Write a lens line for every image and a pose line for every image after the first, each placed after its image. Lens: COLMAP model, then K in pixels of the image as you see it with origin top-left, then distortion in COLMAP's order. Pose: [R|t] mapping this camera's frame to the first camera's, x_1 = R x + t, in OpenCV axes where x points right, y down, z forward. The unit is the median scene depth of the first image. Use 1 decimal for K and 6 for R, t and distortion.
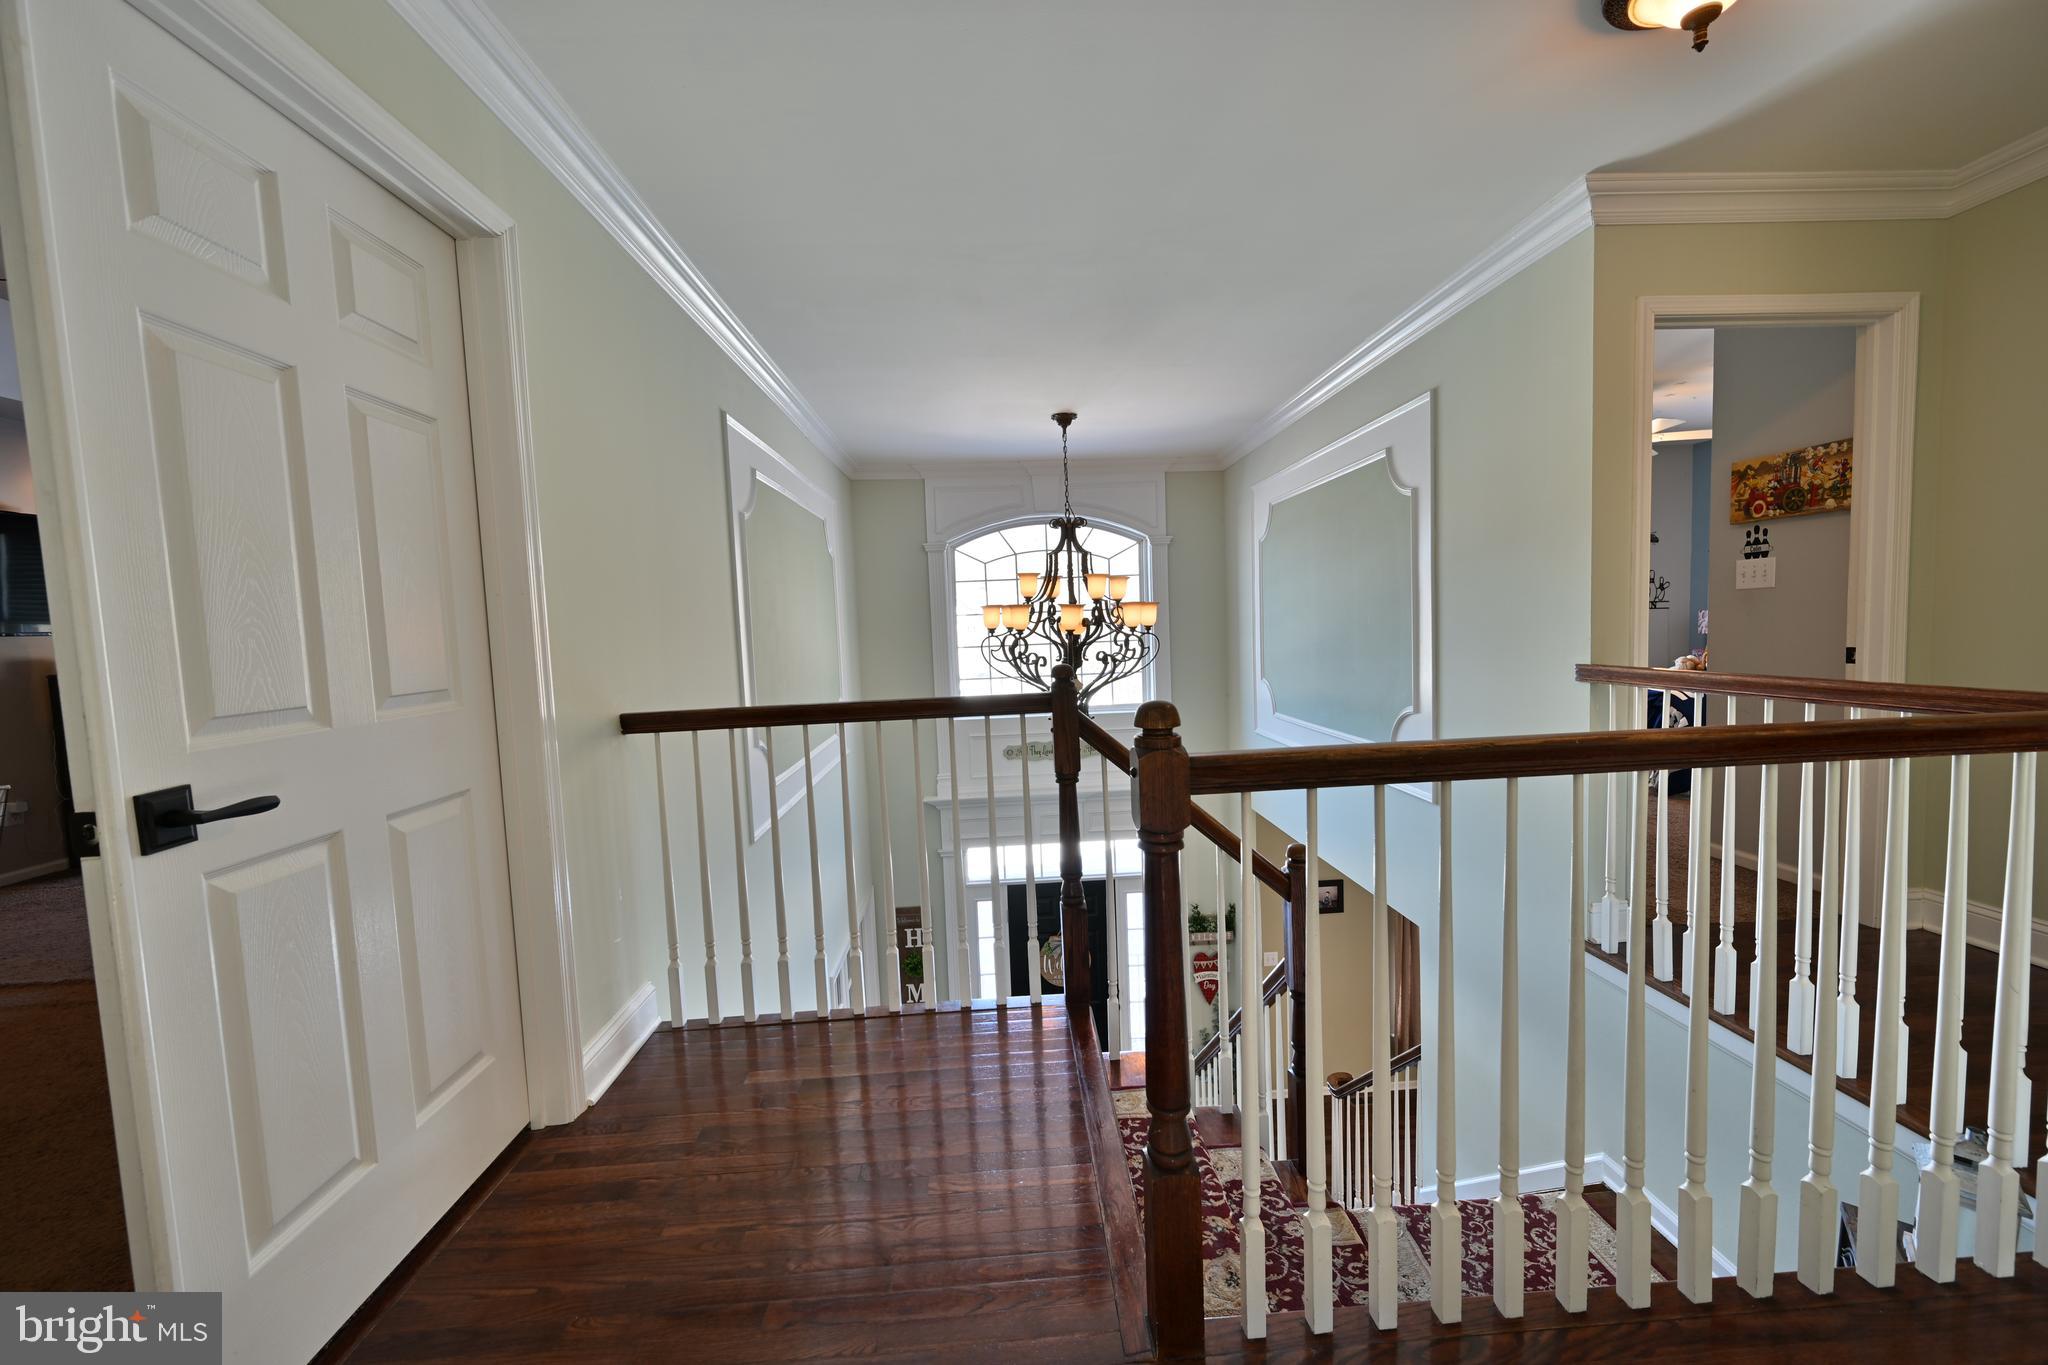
lens RADIAL K [[799.7, 0, 1024.0], [0, 799.7, 682.5], [0, 0, 1]] dist [0.001436, -0.000030]
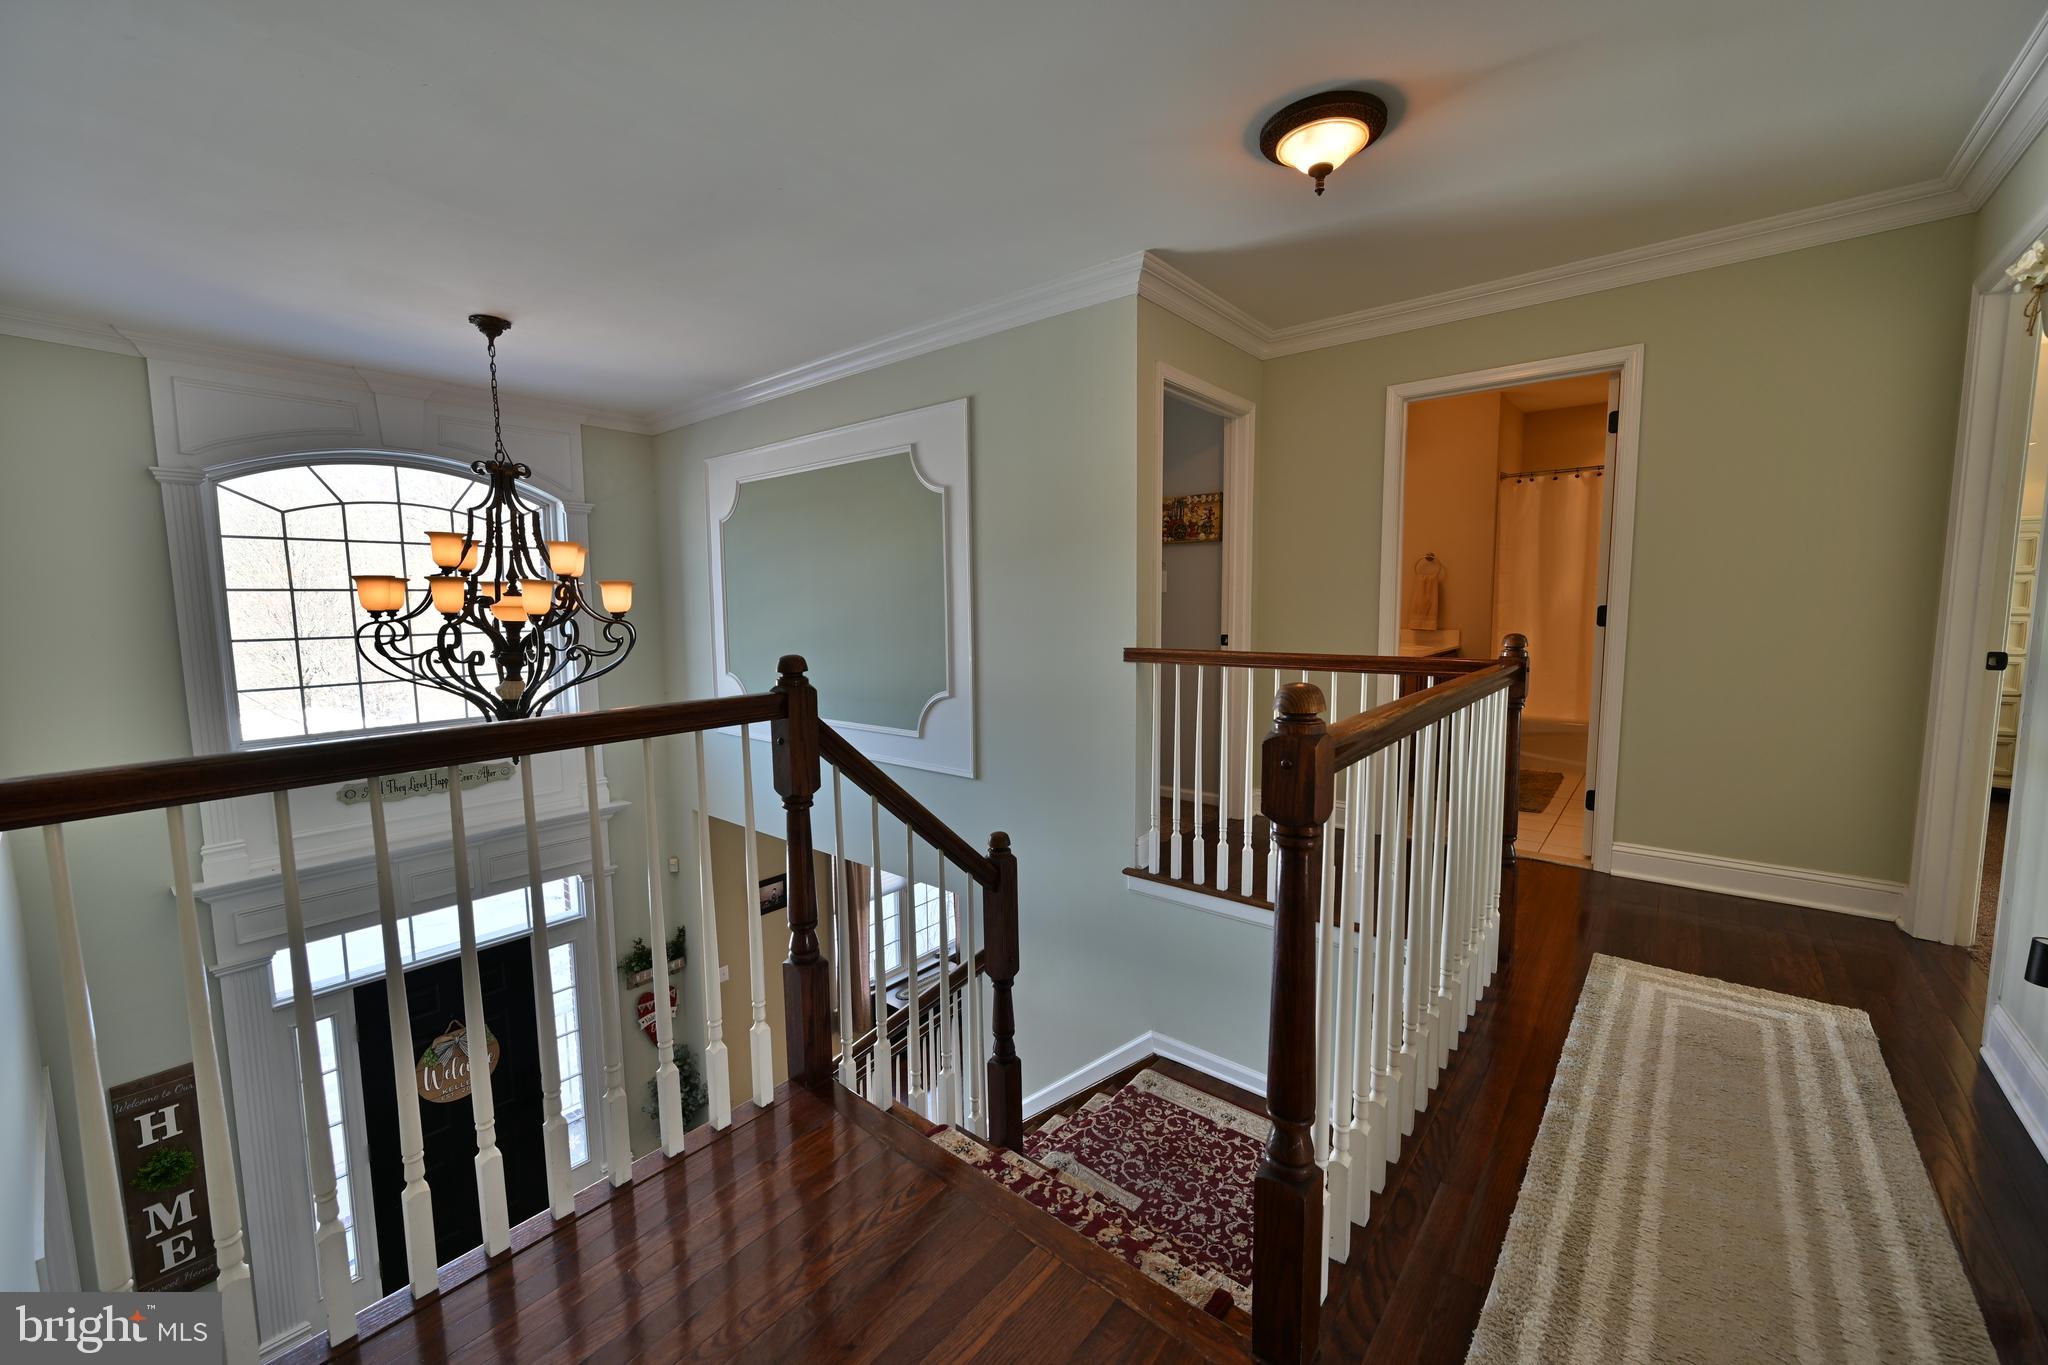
lens RADIAL K [[806.4, 0, 1024.0], [0, 806.4, 682.5], [0, 0, 1]] dist [-0.002443, -0.000266]
pose [[0.671857, -0.043243, 0.739417, -0.179450], [0.038664, 0.998981, 0.023292, -0.002380], [-0.739671, 0.012940, 0.672845, 0.149175]]
